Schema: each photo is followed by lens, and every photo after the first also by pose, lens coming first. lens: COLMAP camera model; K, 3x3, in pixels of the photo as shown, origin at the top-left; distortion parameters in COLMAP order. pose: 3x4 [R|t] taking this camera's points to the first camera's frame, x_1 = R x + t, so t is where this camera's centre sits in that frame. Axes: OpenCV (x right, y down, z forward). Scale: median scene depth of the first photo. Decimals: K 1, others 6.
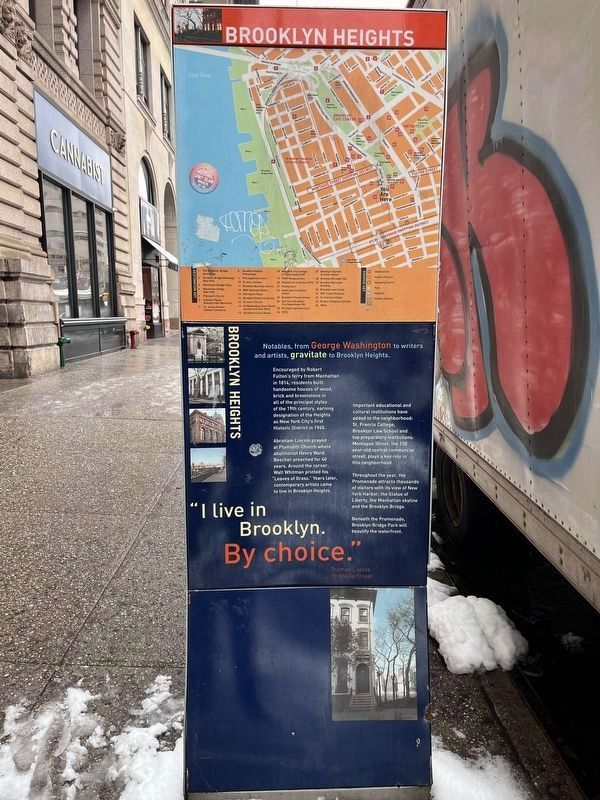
lens RADIAL K [[607.8, 0, 299.3], [0, 607.8, 398.5], [0, 0, 1]] dist [0.052775, -0.052139]
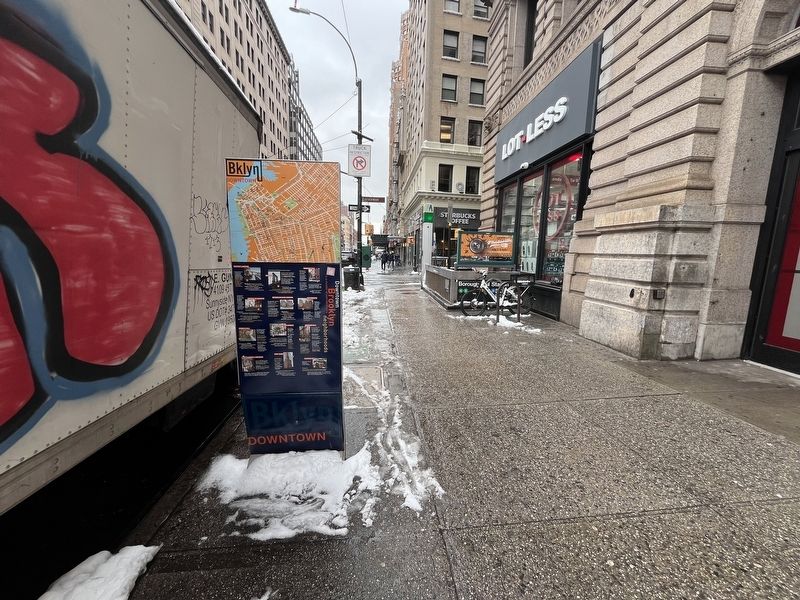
lens RADIAL K [[322.5, 0, 396.8], [0, 322.5, 298.8], [0, 0, 1]] dist [0.000868, -0.000075]
pose [[-0.999045, -0.007031, -0.043125, -0.292521], [-0.018486, 0.962304, 0.271346, -0.347515], [0.039591, 0.271884, -0.961515, 1.862091]]
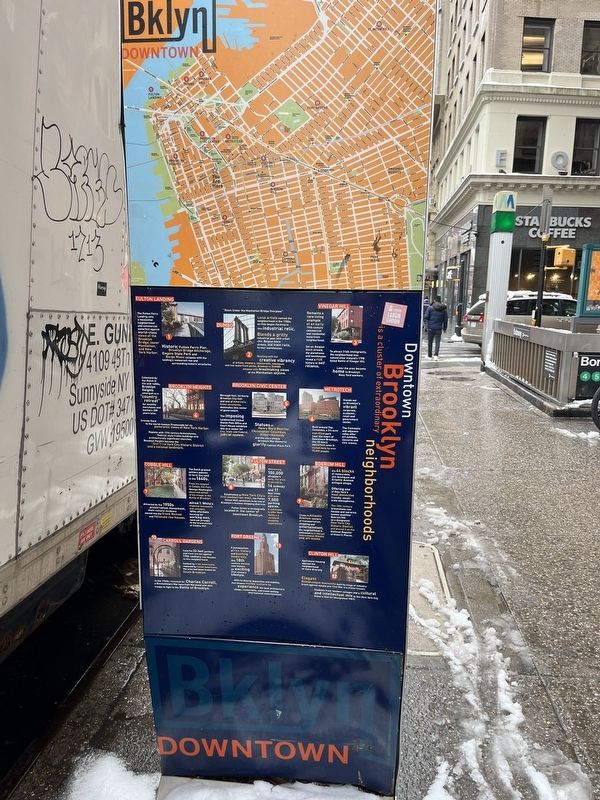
lens RADIAL K [[607.8, 0, 300.8], [0, 607.8, 402.4], [0, 0, 1]] dist [0.052775, -0.052139]
pose [[-0.989263, -0.039112, 0.140813, -0.127155], [0.004526, 0.954861, 0.297019, -0.259923], [-0.146073, 0.294467, -0.944432, 1.534993]]
